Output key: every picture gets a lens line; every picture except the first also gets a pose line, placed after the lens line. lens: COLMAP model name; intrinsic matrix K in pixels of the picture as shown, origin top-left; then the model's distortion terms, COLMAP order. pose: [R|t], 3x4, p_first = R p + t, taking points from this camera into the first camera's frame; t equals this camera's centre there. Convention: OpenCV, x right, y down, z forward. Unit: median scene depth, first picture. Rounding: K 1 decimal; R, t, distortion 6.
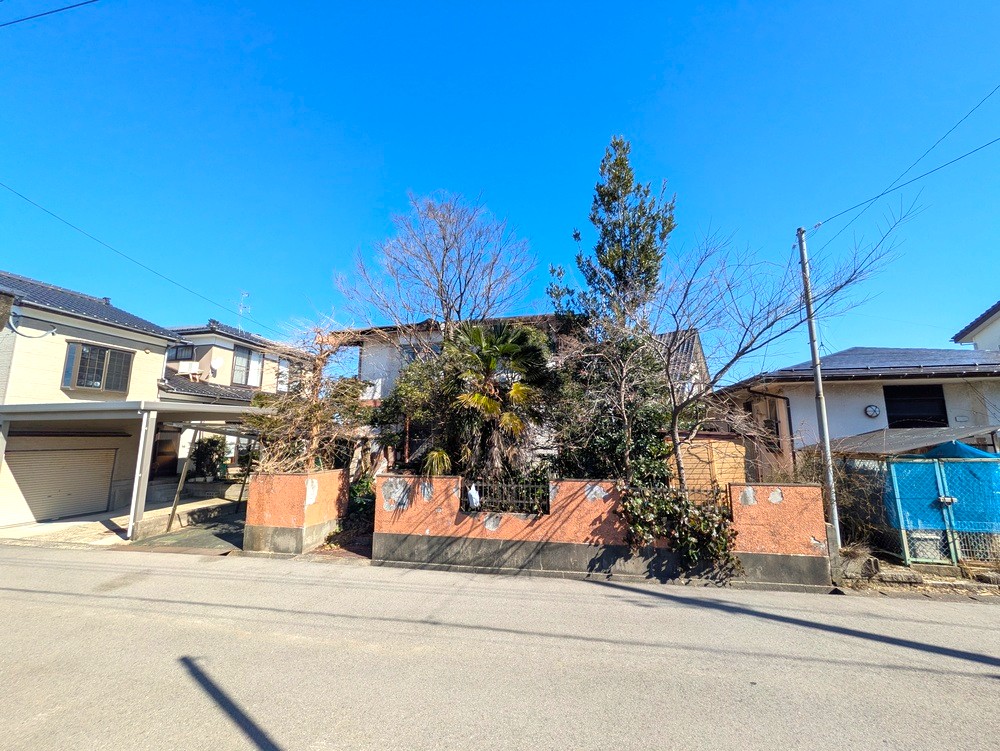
lens RADIAL K [[397.1, 0, 502.9], [0, 397.1, 373.6], [0, 0, 1]] dist [0.001214, 0.000305]
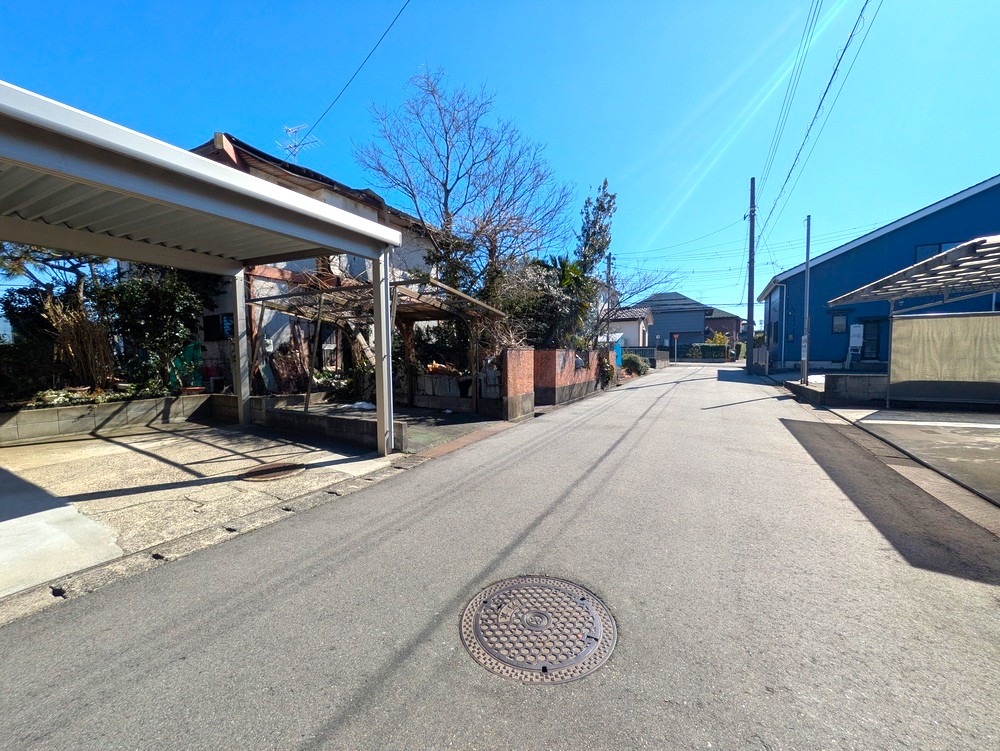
lens RADIAL K [[397.1, 0, 505.5], [0, 397.1, 377.9], [0, 0, 1]] dist [0.001214, 0.000305]
pose [[0.267279, -0.057044, 0.961929, -1.863593], [-0.151619, 0.983322, 0.100441, 0.256962], [-0.951616, -0.172693, 0.254172, 0.850090]]
